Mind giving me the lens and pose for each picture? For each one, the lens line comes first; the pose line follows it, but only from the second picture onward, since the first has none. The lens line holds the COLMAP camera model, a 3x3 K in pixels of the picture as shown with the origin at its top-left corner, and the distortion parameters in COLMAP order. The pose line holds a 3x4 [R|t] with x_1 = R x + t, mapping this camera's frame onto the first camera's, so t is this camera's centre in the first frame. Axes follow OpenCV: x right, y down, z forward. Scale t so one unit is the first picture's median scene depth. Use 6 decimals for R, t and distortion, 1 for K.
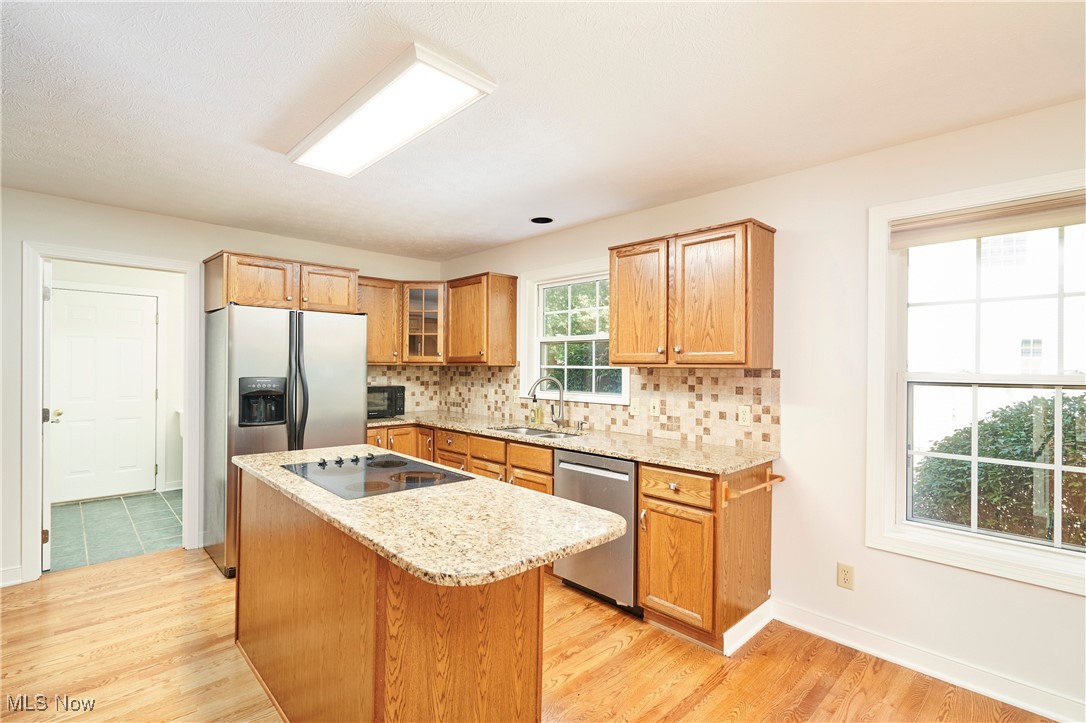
lens RADIAL K [[501.9, 0, 541.9], [0, 501.9, 366.2], [0, 0, 1]] dist [0.000959, -0.000337]
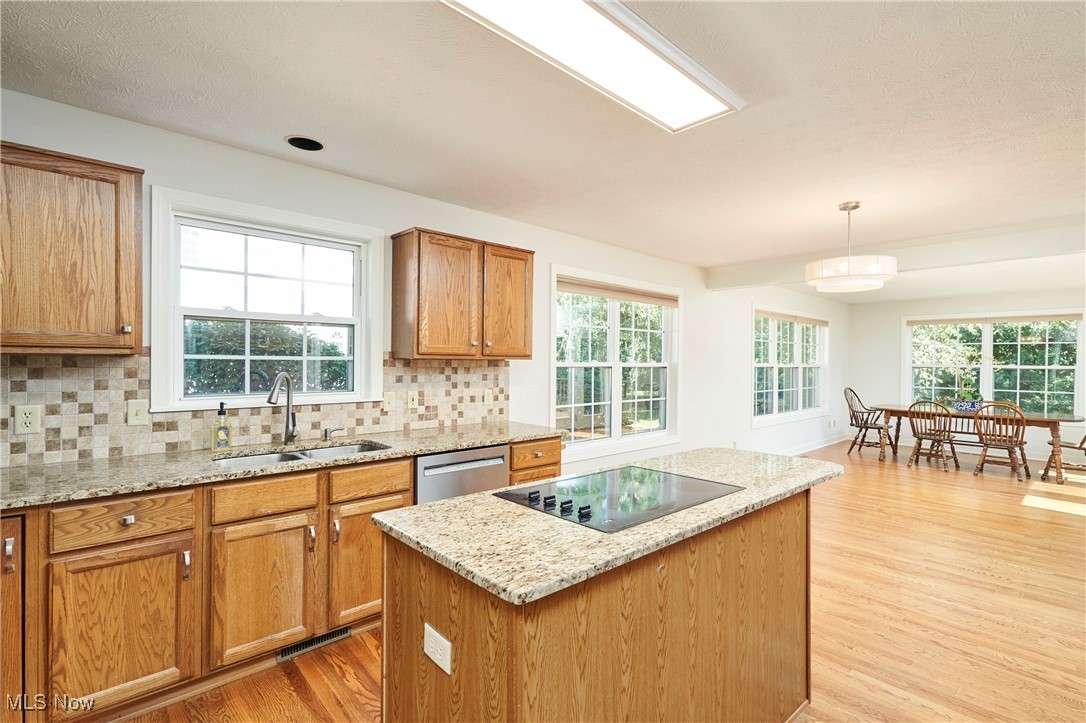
lens RADIAL K [[501.9, 0, 541.9], [0, 501.9, 366.2], [0, 0, 1]] dist [0.000959, -0.000337]
pose [[0.030606, -0.020565, 0.999320, -0.754545], [-0.011086, 0.999720, 0.020913, -0.006253], [-0.999470, -0.011719, 0.030370, 0.726675]]
